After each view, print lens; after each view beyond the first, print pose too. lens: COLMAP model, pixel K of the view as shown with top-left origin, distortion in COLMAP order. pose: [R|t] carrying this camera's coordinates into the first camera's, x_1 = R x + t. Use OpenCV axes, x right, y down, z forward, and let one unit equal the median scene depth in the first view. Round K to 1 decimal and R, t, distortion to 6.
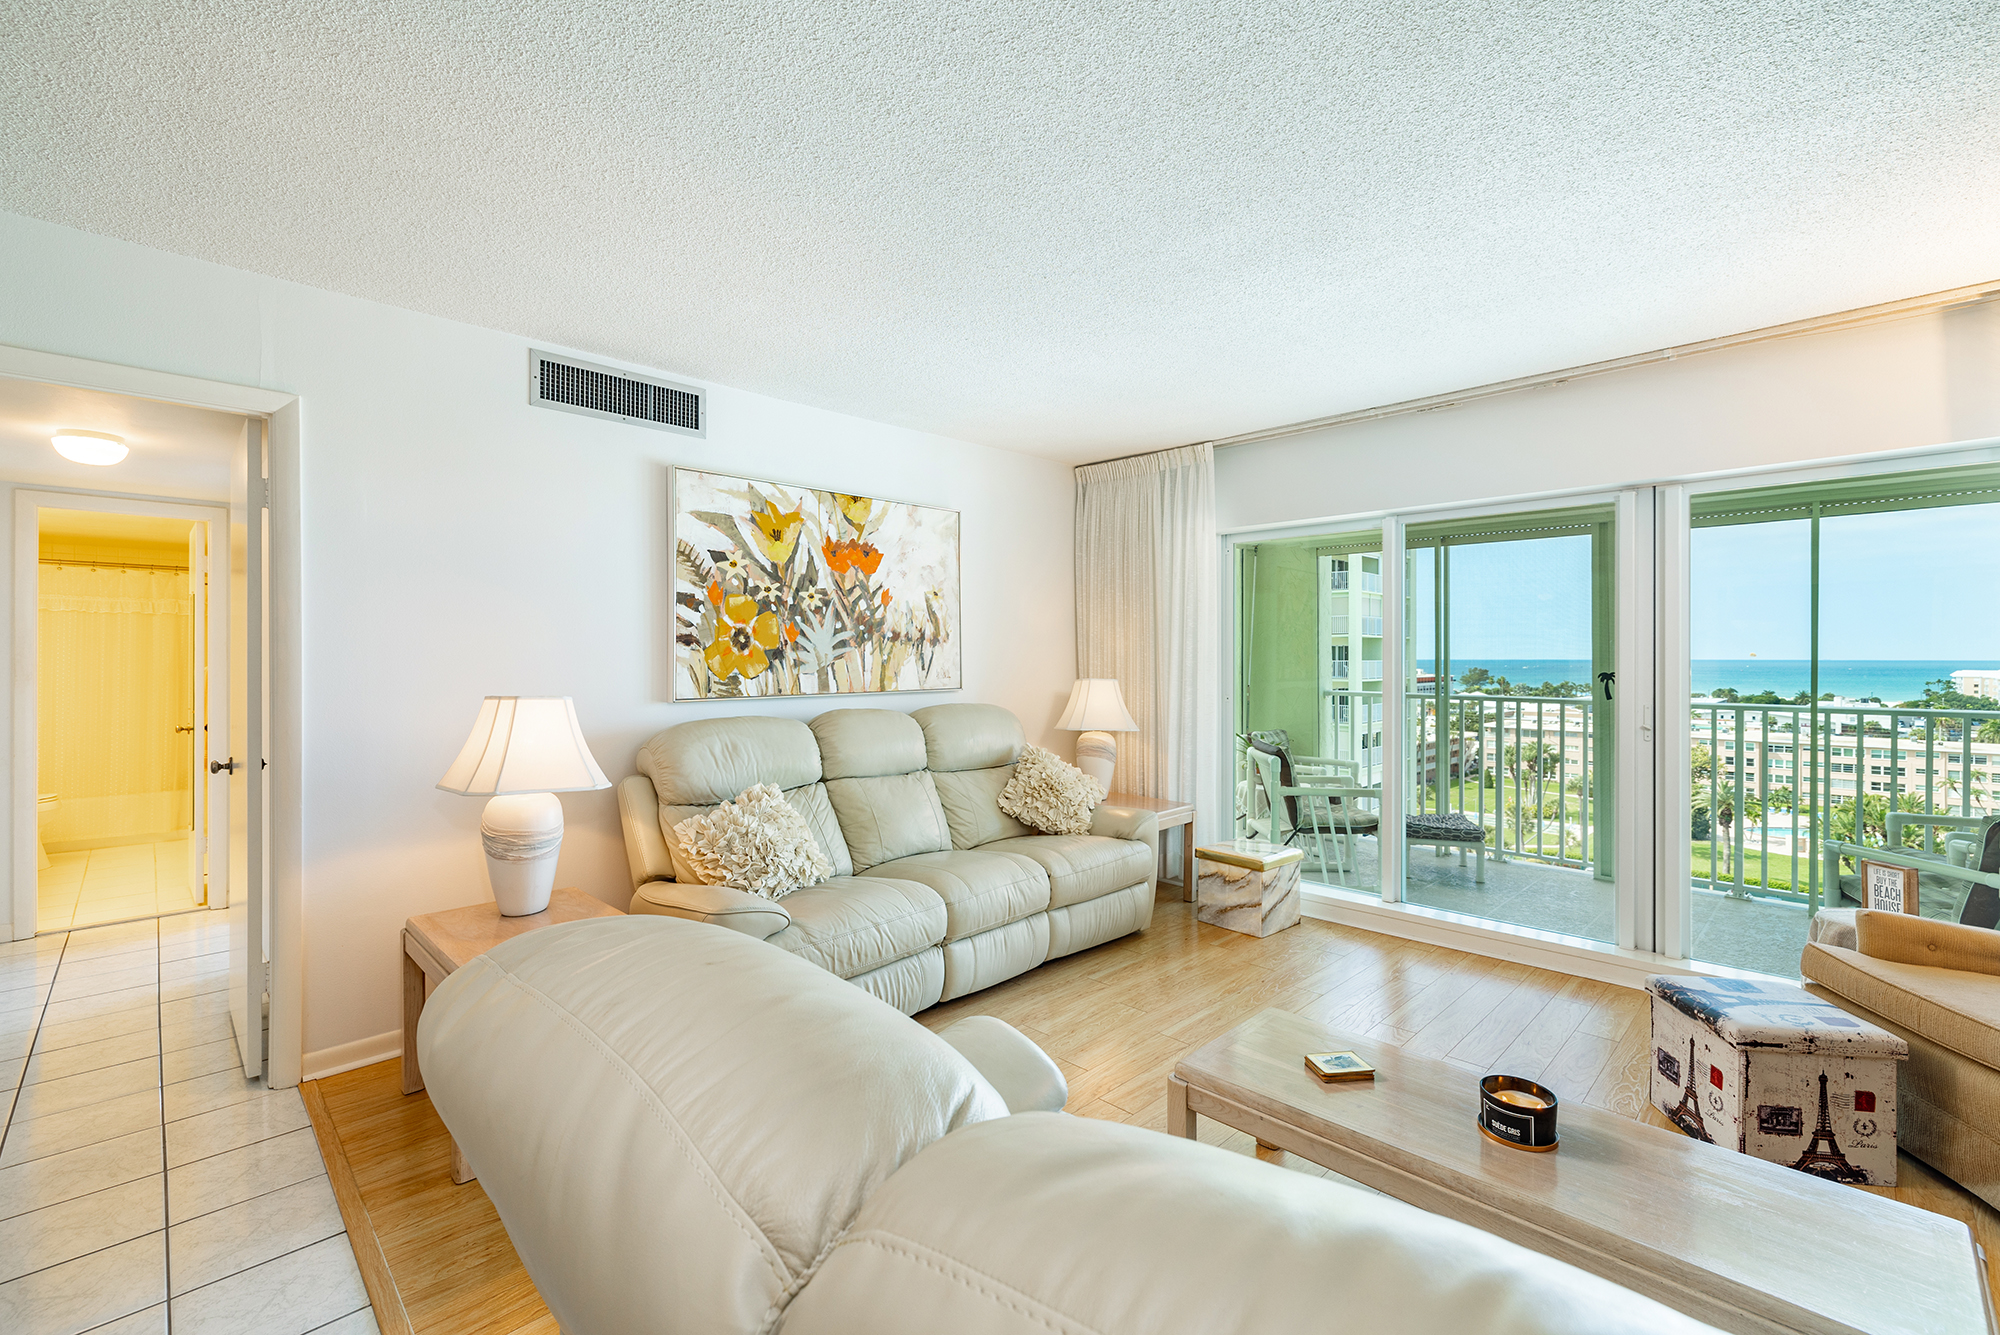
lens RADIAL K [[848.1, 0, 1007.6], [0, 848.1, 652.8], [0, 0, 1]] dist [-0.003129, -0.000364]
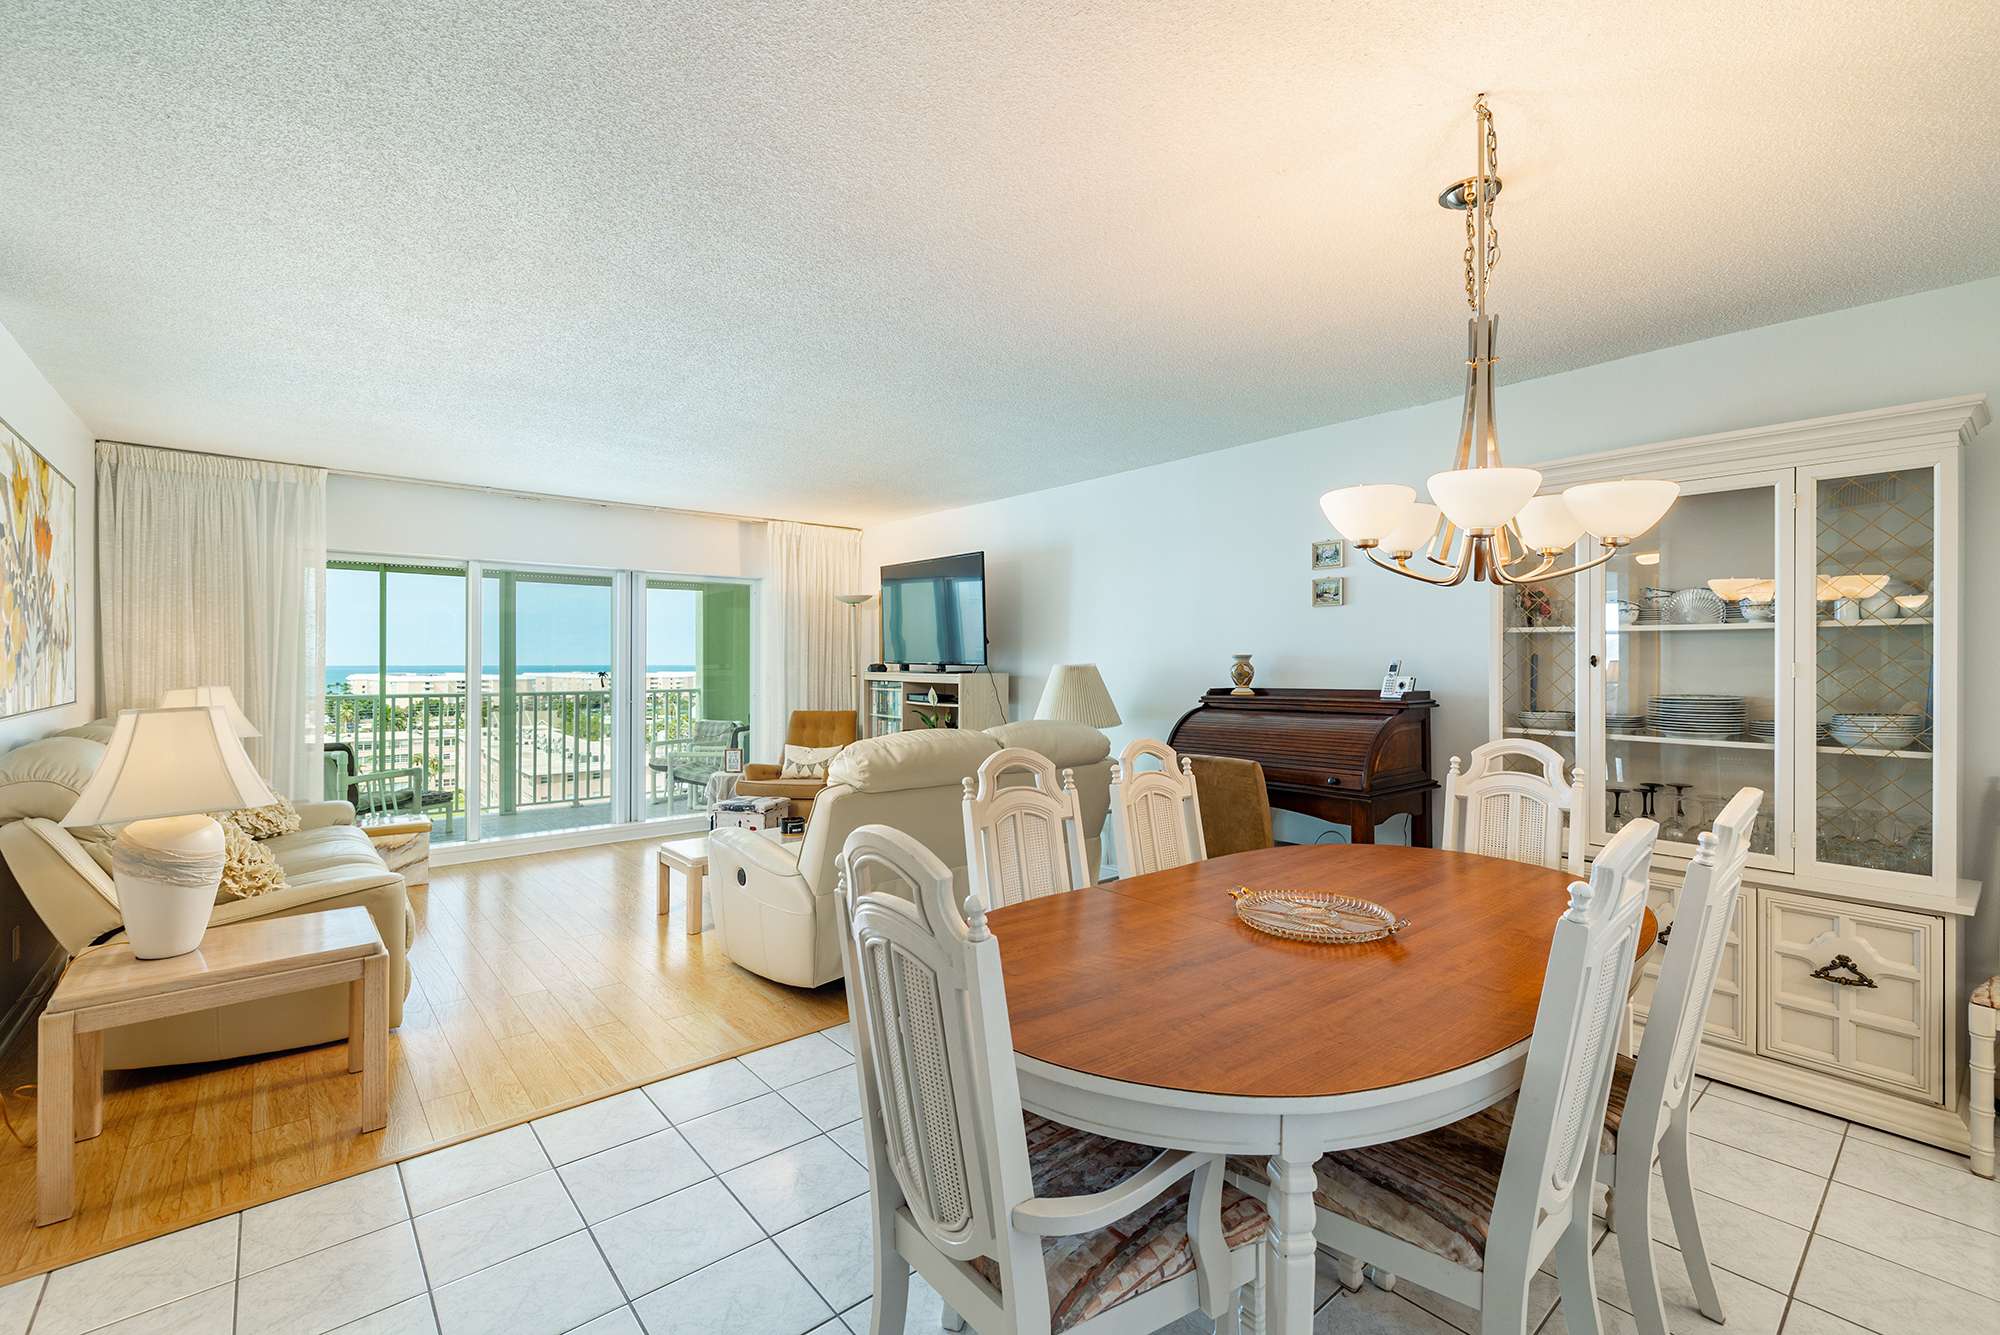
lens RADIAL K [[848.1, 0, 965.5], [0, 848.1, 653.9], [0, 0, 1]] dist [-0.003129, -0.000364]
pose [[0.113041, 0.010305, 0.993537, -0.871318], [-0.004212, 0.999942, -0.009893, -0.000087], [-0.993581, -0.003066, 0.113078, 0.053705]]
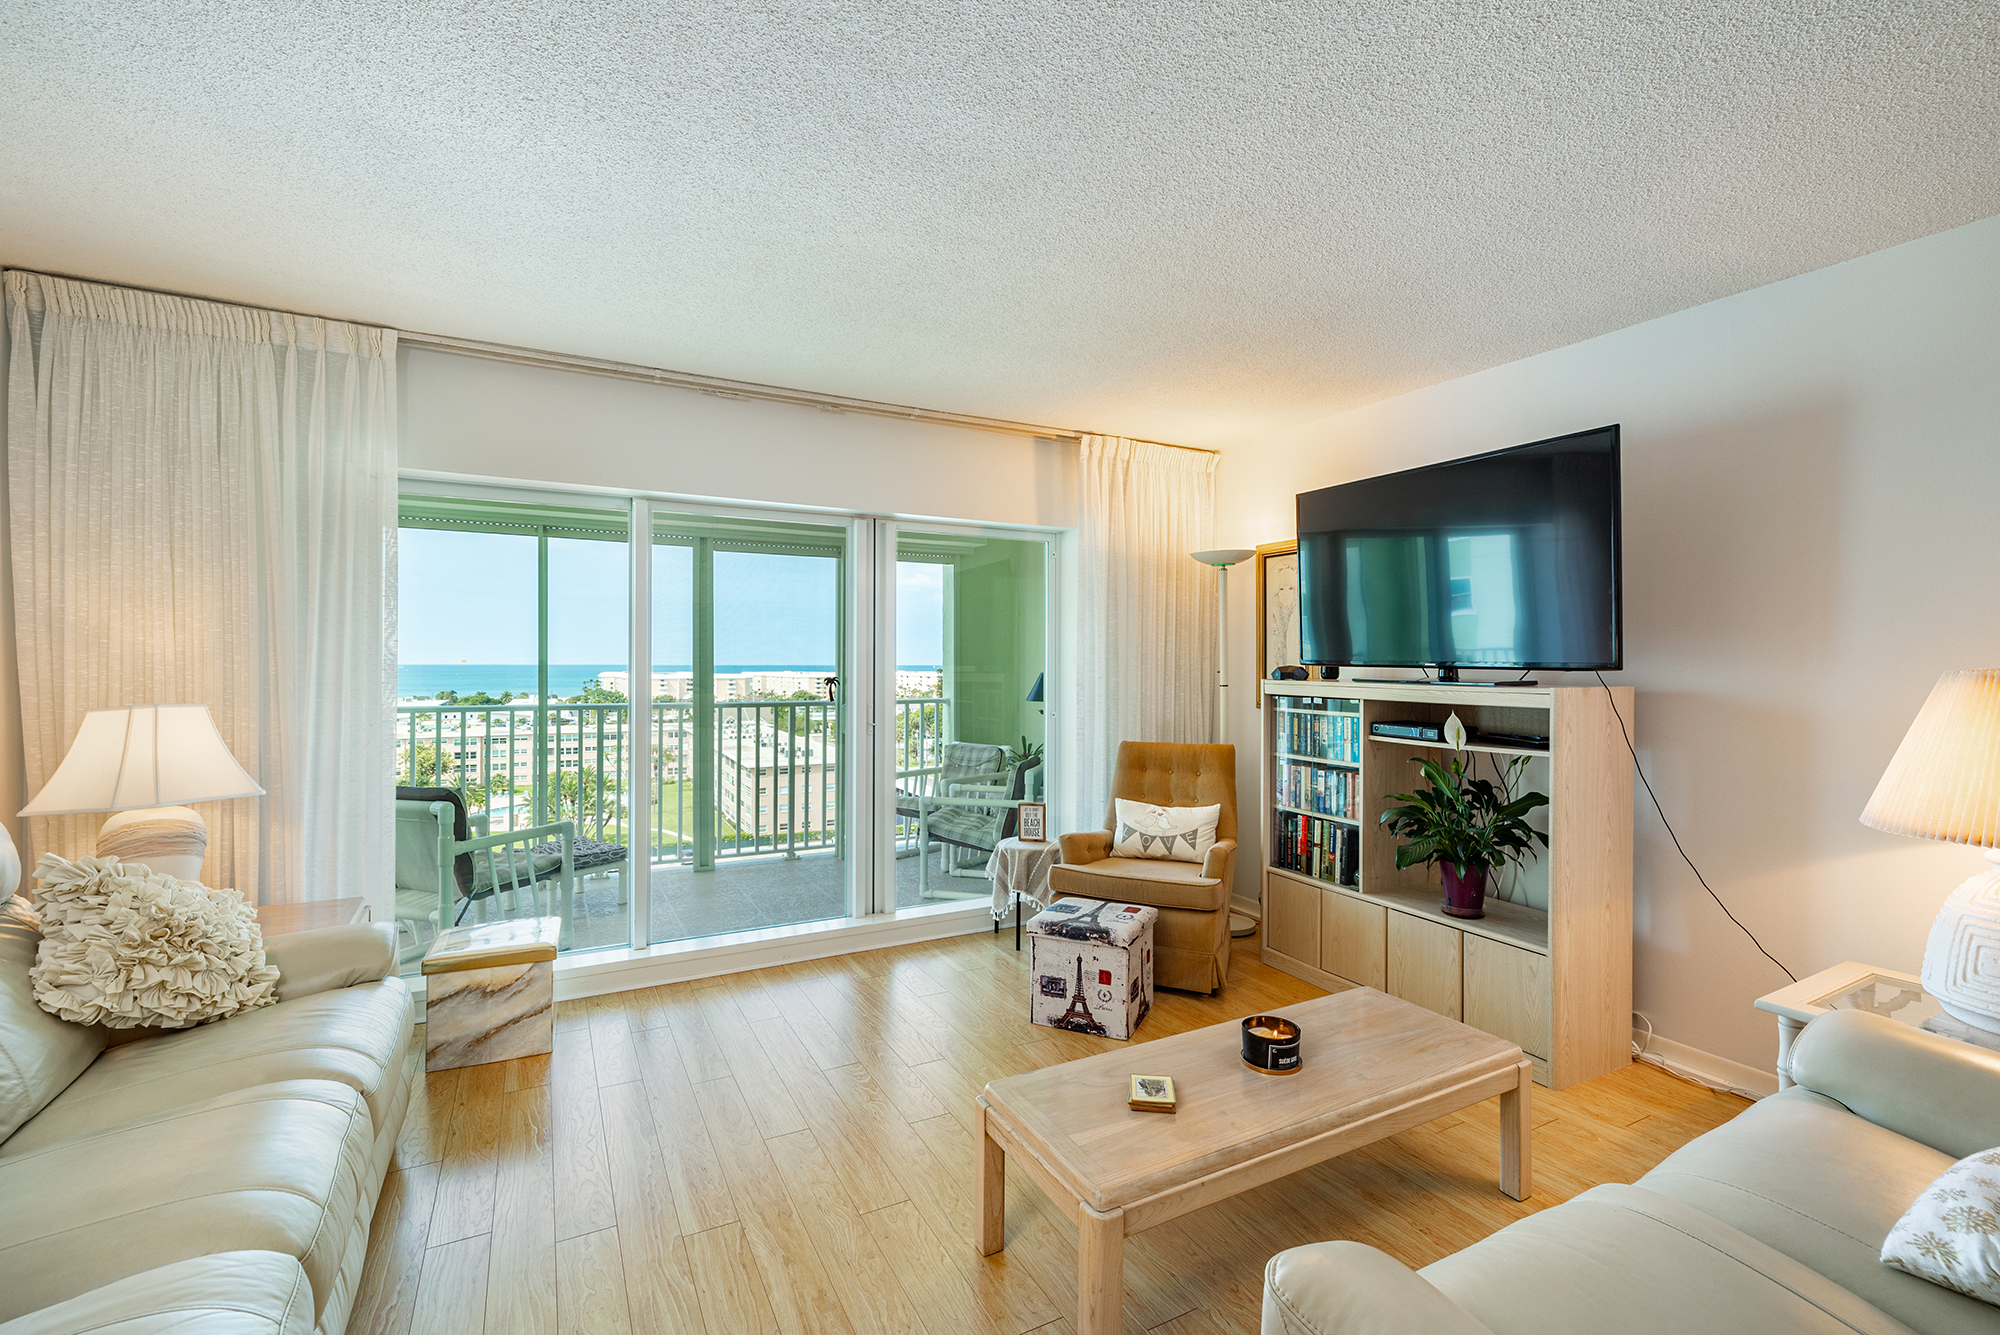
lens RADIAL K [[848.1, 0, 994.8], [0, 848.1, 665.8], [0, 0, 1]] dist [-0.003129, -0.000364]
pose [[0.299491, -0.001773, 0.954097, -0.273580], [-0.007363, 0.999964, 0.004169, 0.001670], [-0.954071, -0.008274, 0.299468, 0.422412]]
